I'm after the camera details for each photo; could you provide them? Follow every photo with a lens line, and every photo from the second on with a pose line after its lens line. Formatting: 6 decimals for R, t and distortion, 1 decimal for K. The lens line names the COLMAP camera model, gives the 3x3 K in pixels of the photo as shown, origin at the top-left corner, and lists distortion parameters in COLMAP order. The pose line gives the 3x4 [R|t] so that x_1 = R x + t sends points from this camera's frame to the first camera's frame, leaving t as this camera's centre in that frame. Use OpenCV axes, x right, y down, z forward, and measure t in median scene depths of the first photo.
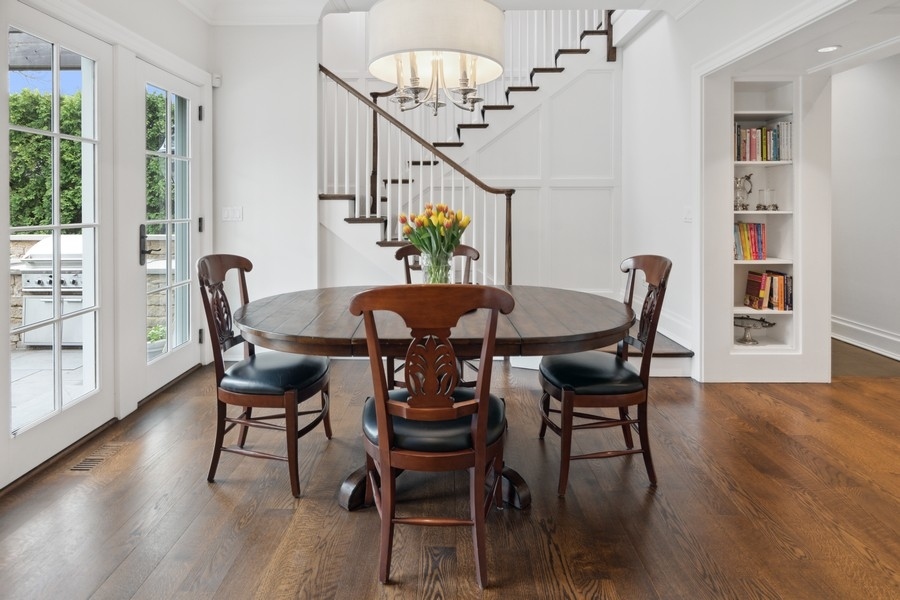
lens RADIAL K [[500.0, 0, 437.5], [0, 500.0, 203.4], [0, 0, 1]] dist [-0.004506, -0.001242]
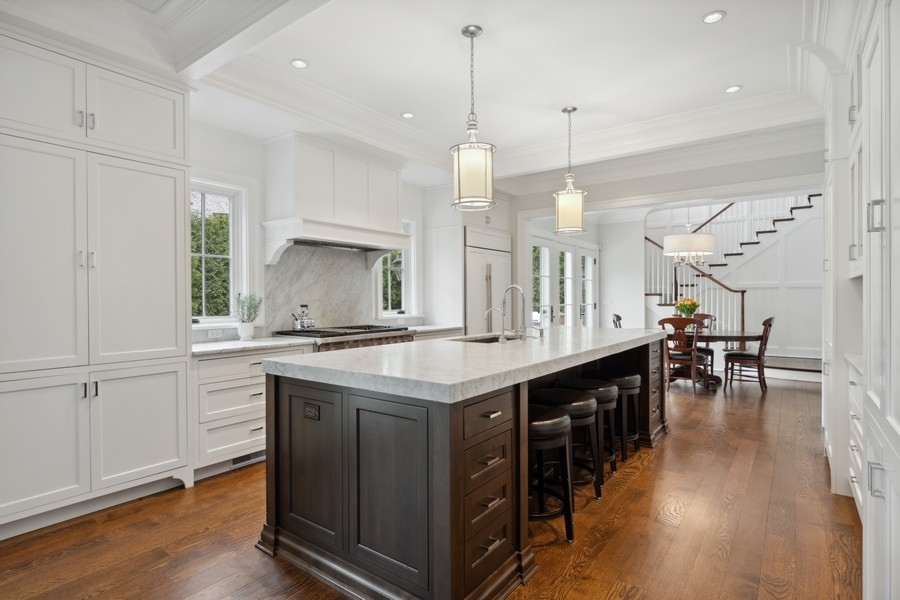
lens RADIAL K [[470.3, 0, 442.5], [0, 470.3, 300.7], [0, 0, 1]] dist [-0.003940, -0.002212]
pose [[0.818236, -0.000285, -0.574883, 0.240382], [0.003395, 0.999985, 0.004337, 0.002423], [0.574873, -0.005501, 0.818224, -1.290113]]
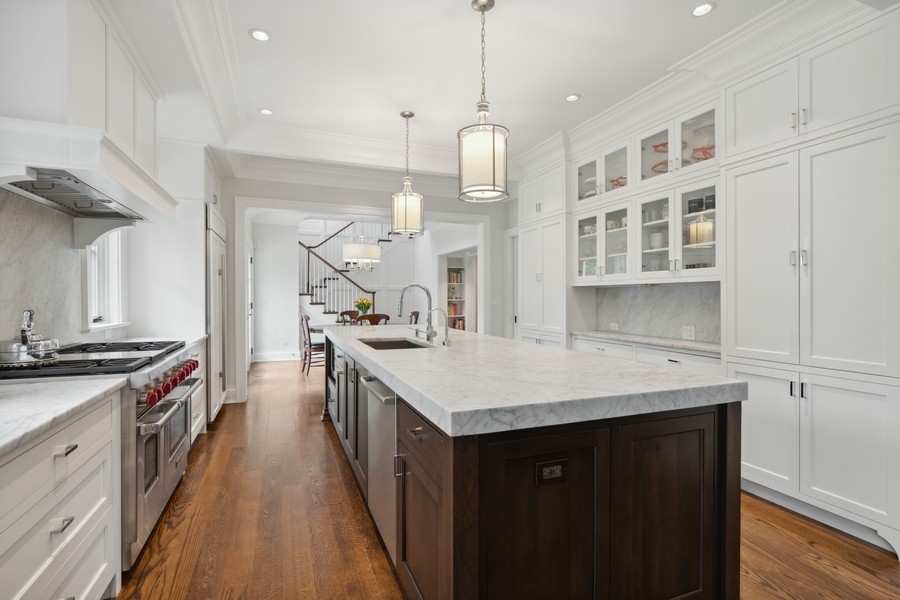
lens RADIAL K [[419.4, 0, 442.0], [0, 419.4, 298.2], [0, 0, 1]] dist [0.003234, -0.000740]
pose [[0.921036, -0.001386, 0.389474, -0.389537], [0.000415, 0.999997, 0.002579, 0.001054], [-0.389476, -0.002214, 0.921034, -1.192673]]
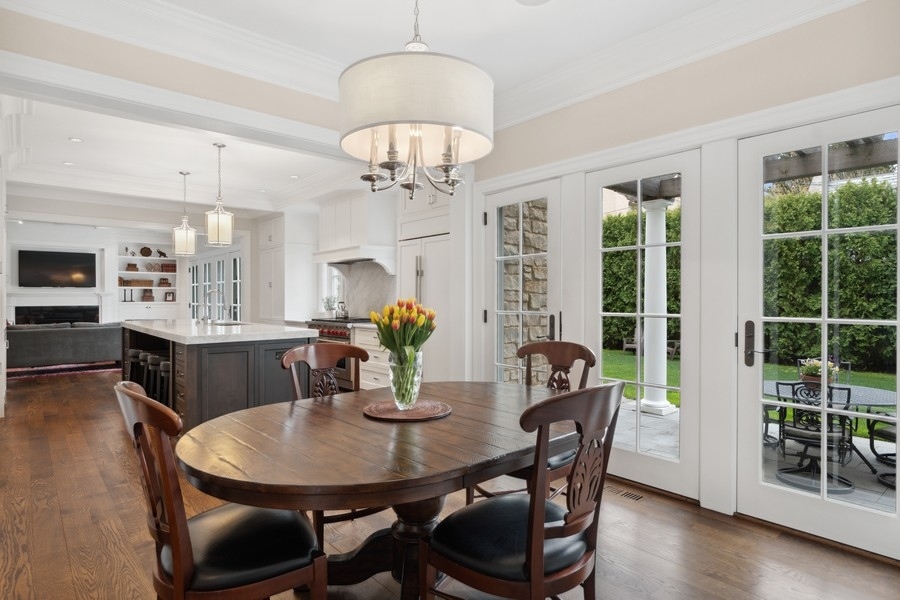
lens RADIAL K [[500.0, 0, 449.4], [0, 500.0, 299.1], [0, 0, 1]] dist [-0.004506, -0.001242]
pose [[-0.733762, 0.003016, -0.679400, 0.341003], [0.001117, 0.999994, 0.003232, 0.000894], [0.679406, 0.001613, -0.733761, 1.034760]]
